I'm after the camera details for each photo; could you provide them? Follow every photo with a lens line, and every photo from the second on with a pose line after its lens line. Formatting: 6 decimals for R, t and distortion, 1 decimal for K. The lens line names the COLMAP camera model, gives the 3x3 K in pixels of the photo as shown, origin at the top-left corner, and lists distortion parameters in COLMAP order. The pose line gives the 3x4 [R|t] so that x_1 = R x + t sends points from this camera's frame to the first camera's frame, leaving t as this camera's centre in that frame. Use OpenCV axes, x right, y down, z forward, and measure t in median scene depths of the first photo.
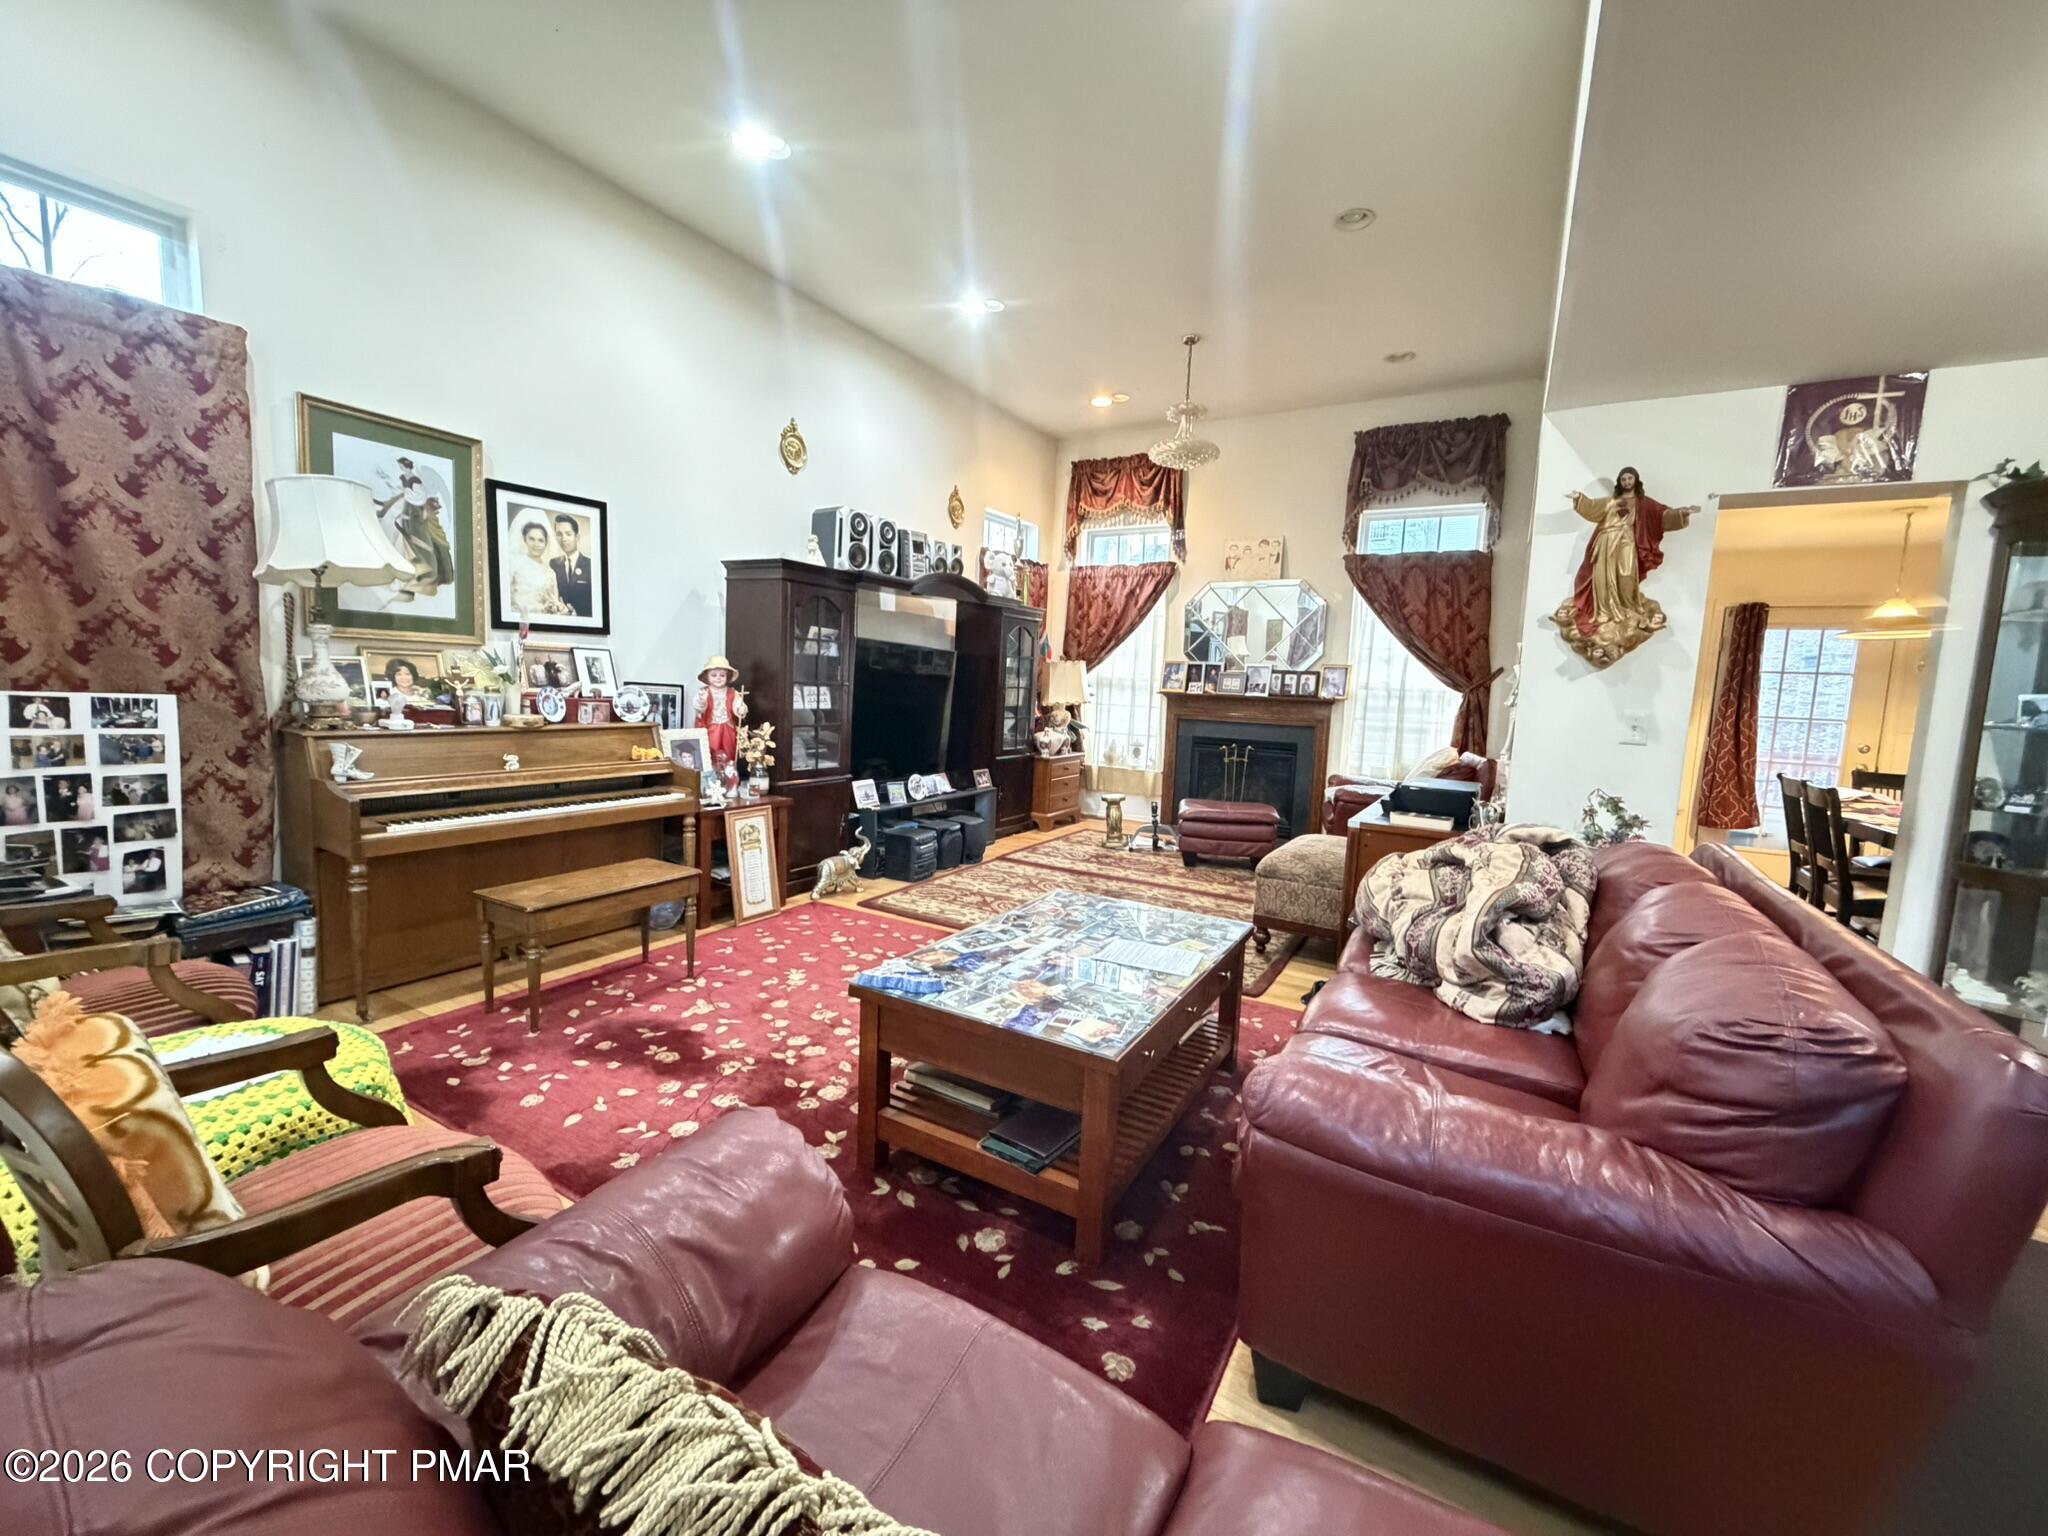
lens RADIAL K [[815.3, 0, 1018.0], [0, 815.3, 764.4], [0, 0, 1]] dist [-0.000402, 0.000361]
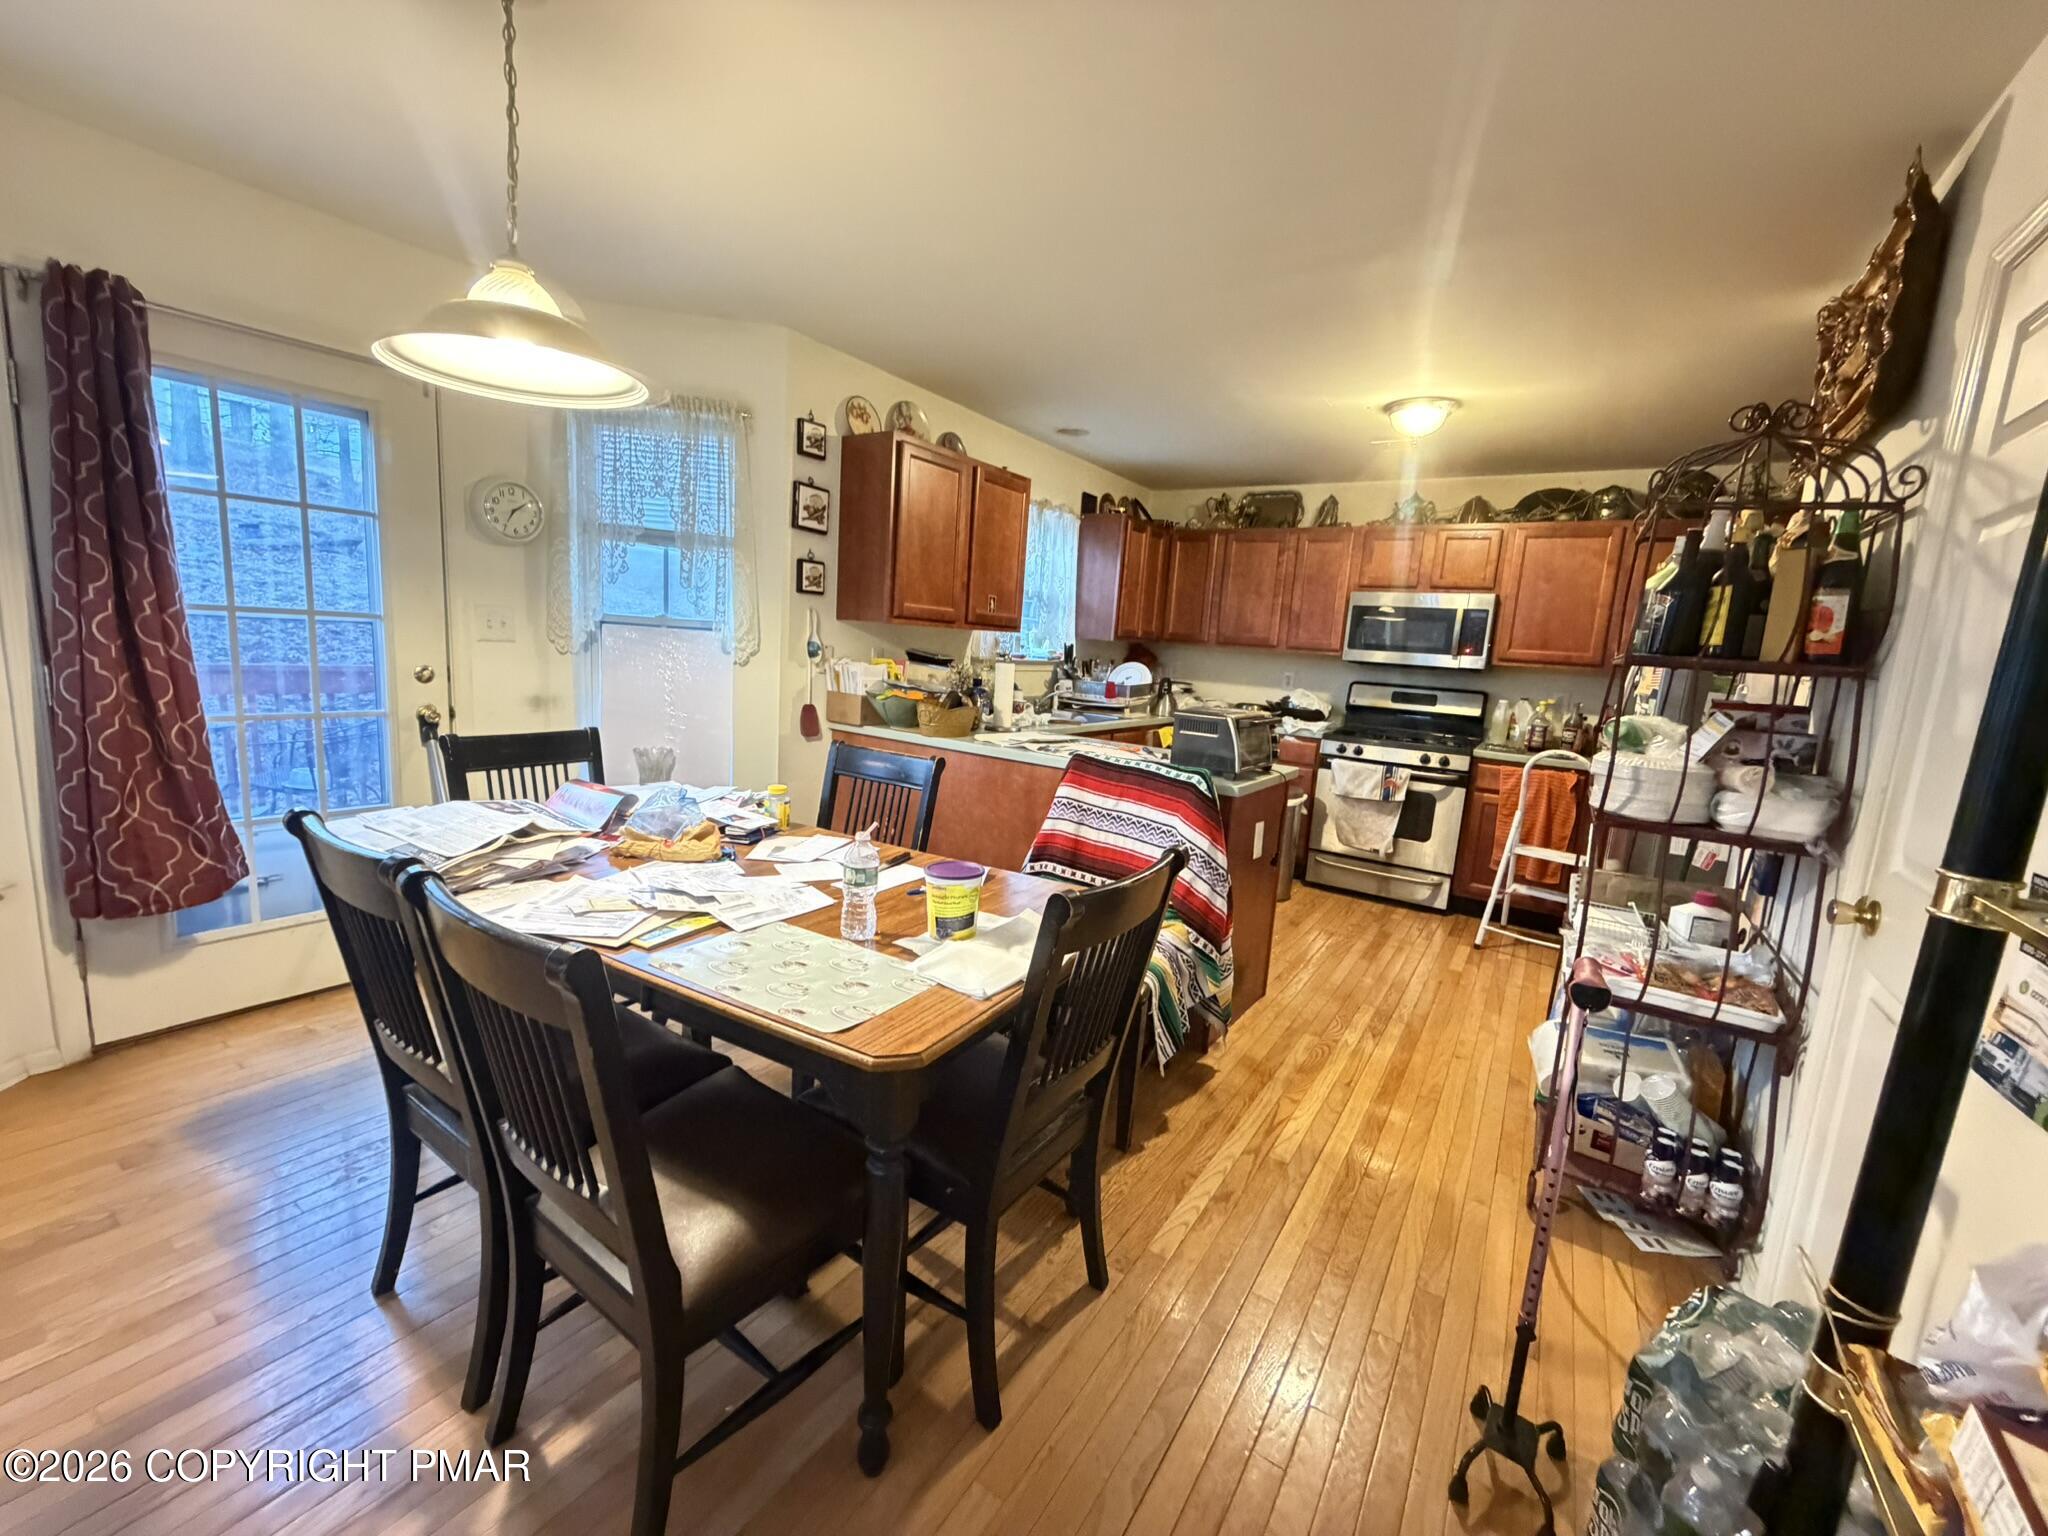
lens RADIAL K [[815.3, 0, 1018.0], [0, 815.3, 764.4], [0, 0, 1]] dist [-0.000402, 0.000361]
pose [[0.059044, -0.184445, 0.981068, 0.771873], [0.045280, 0.982266, 0.181945, -0.053634], [-0.997228, 0.033680, 0.066348, 0.835144]]
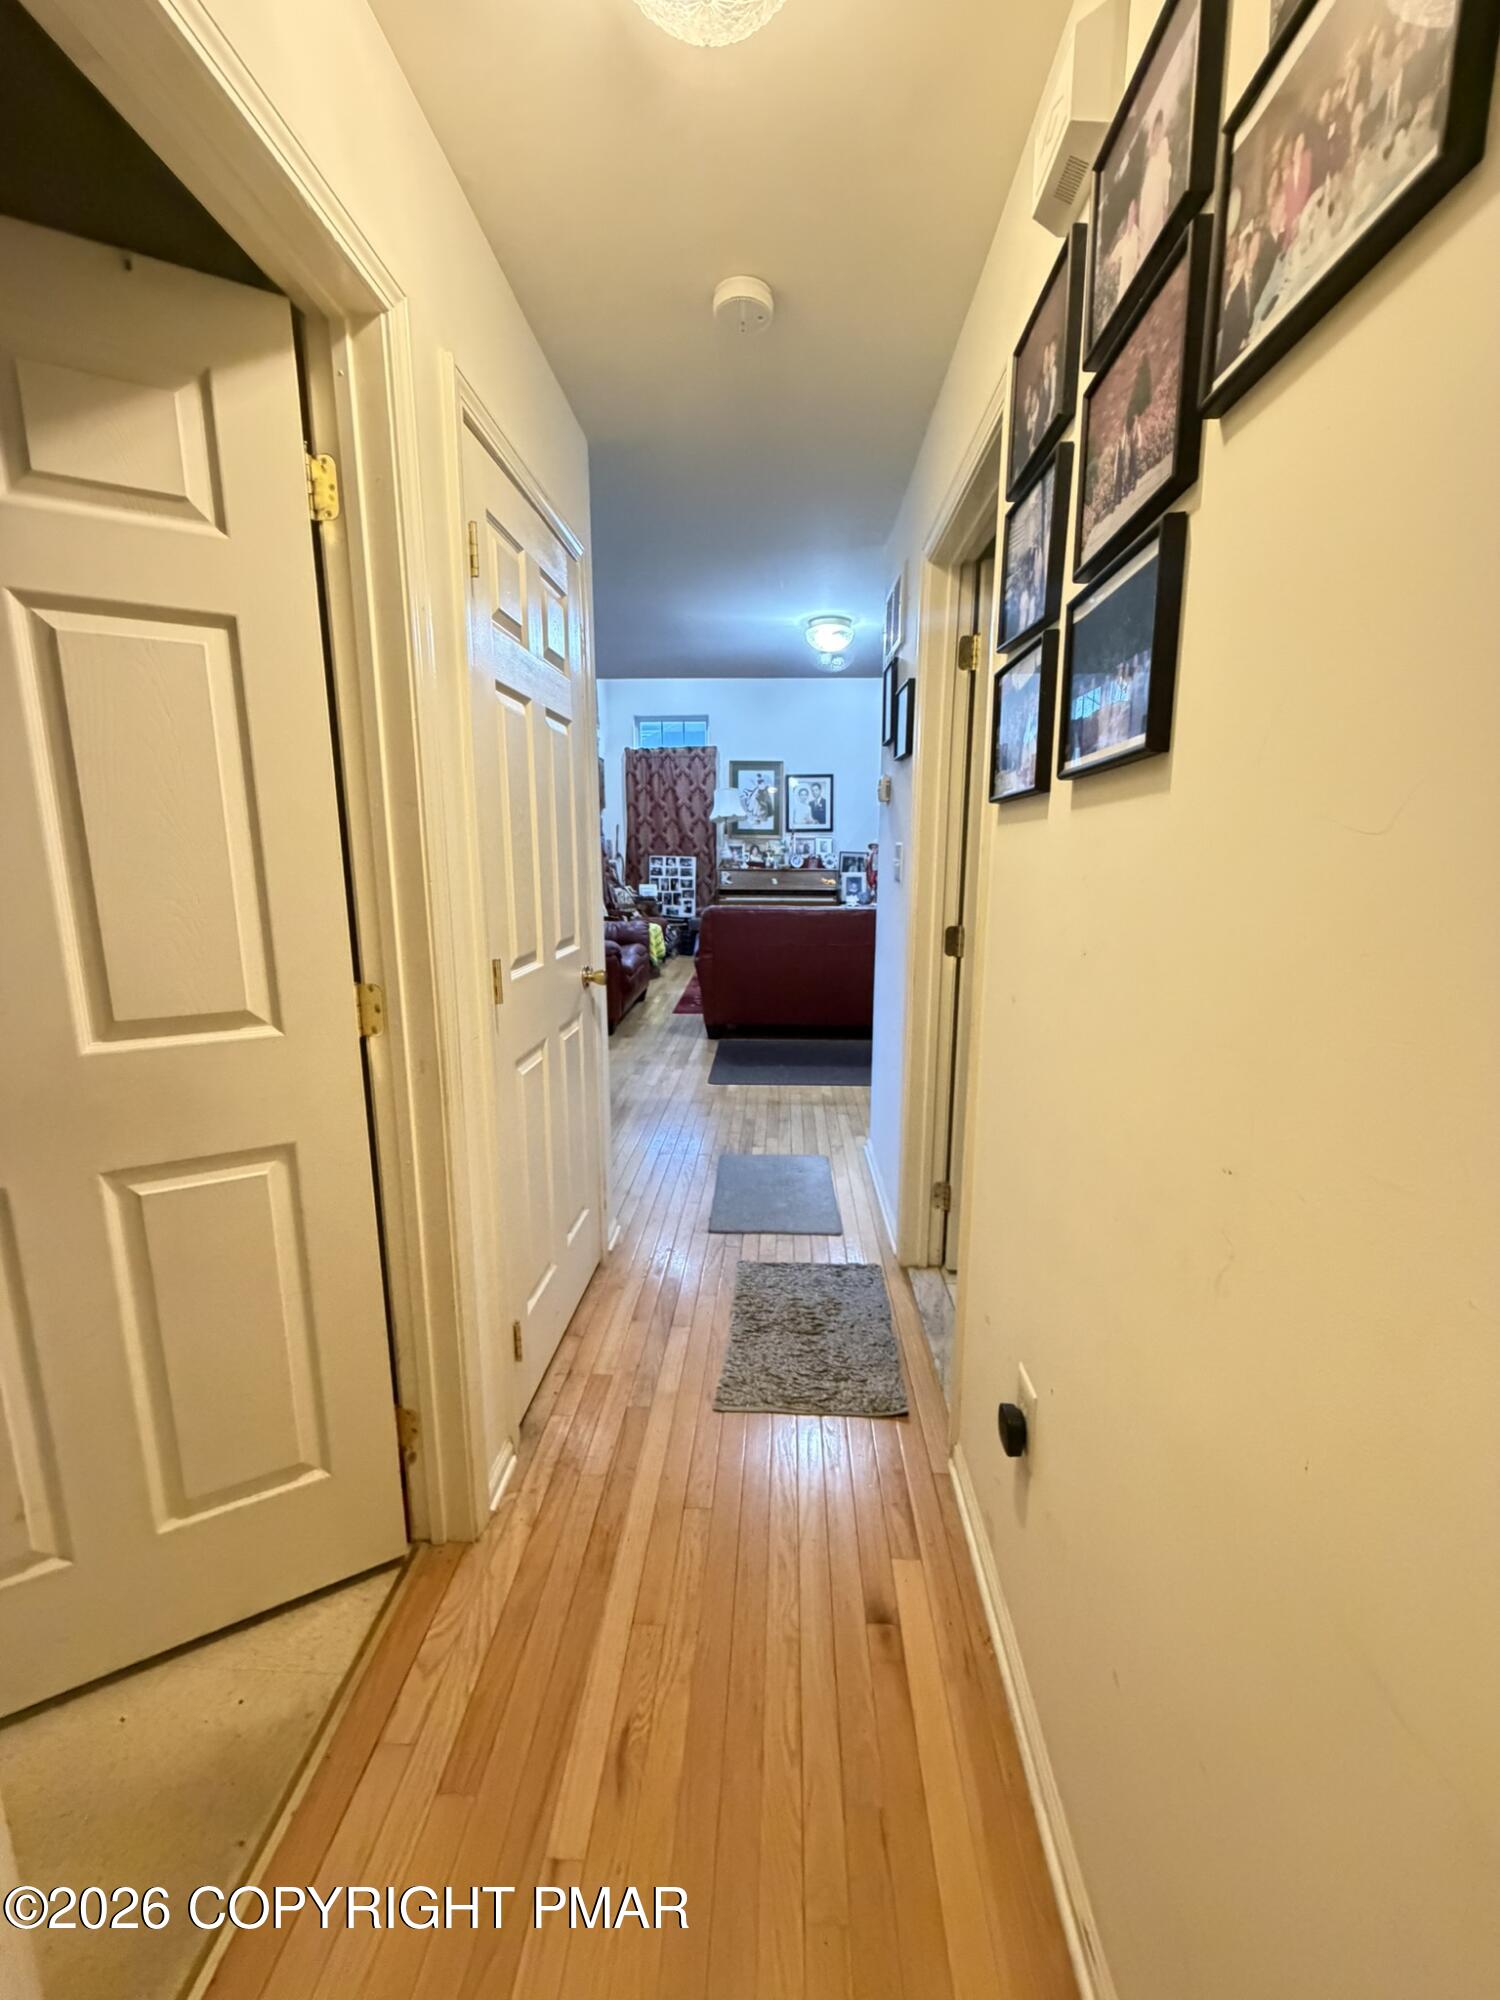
lens RADIAL K [[796.9, 0, 758.0], [0, 796.9, 995.8], [0, 0, 1]] dist [-0.000003, 0.000007]
pose [[0.481050, 0.121455, -0.868239, 1.445078], [-0.076123, 0.992403, 0.096647, 0.104612], [0.873382, 0.019601, 0.486642, -0.286522]]
